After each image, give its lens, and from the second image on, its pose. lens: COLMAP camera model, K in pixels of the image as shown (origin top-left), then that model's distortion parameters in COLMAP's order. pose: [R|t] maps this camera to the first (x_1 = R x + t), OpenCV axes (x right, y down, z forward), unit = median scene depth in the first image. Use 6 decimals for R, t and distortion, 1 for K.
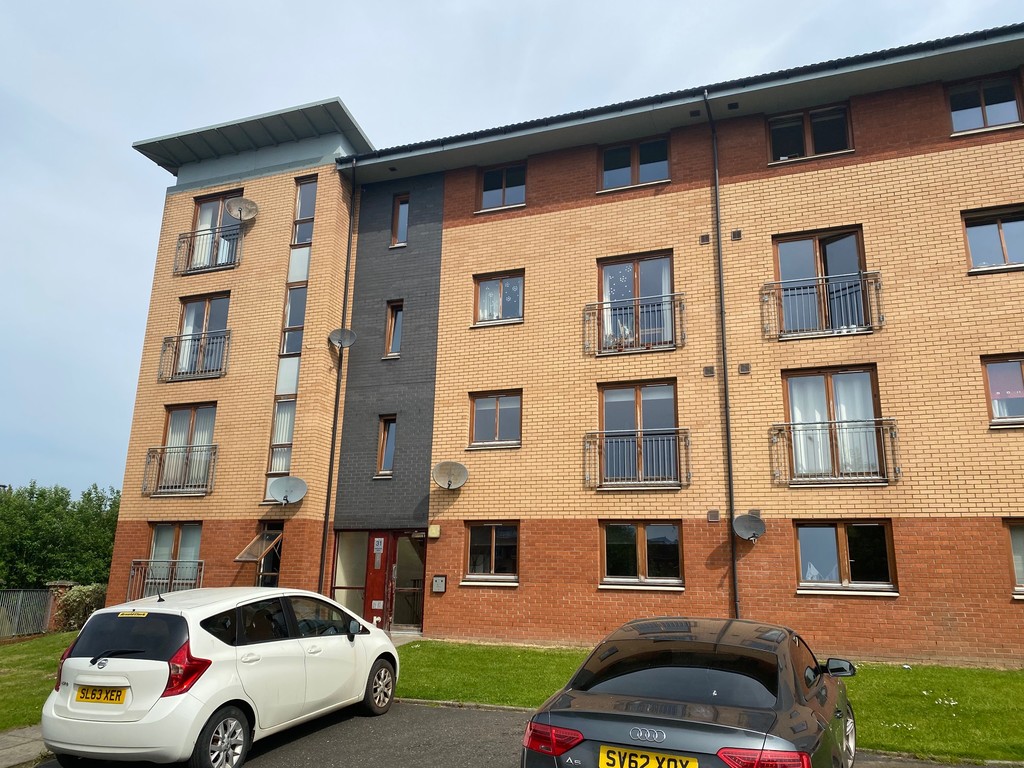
lens RADIAL K [[781.5, 0, 464.5], [0, 781.5, 385.4], [0, 0, 1]] dist [0.073411, -0.109103]
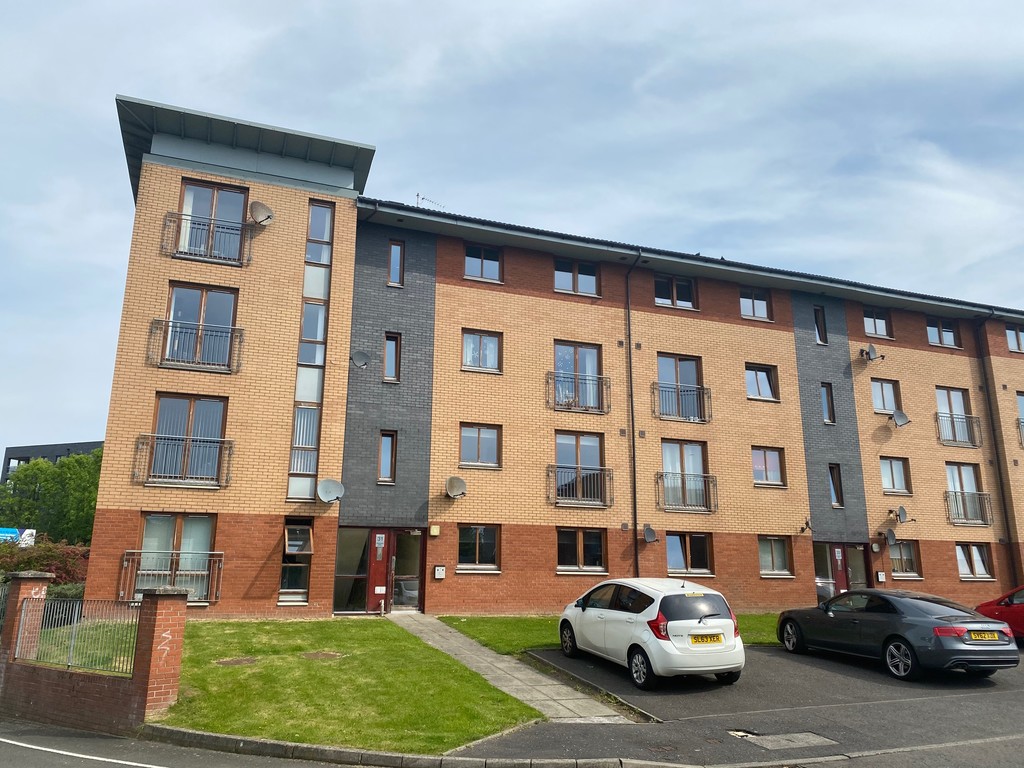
lens RADIAL K [[784.5, 0, 508.0], [0, 784.5, 377.6], [0, 0, 1]] dist [0.081956, -0.101810]
pose [[0.749510, 0.147885, 0.645263, -0.823519], [-0.157935, 0.986528, -0.042647, -0.021291], [-0.642877, -0.069945, 0.762769, -0.023567]]
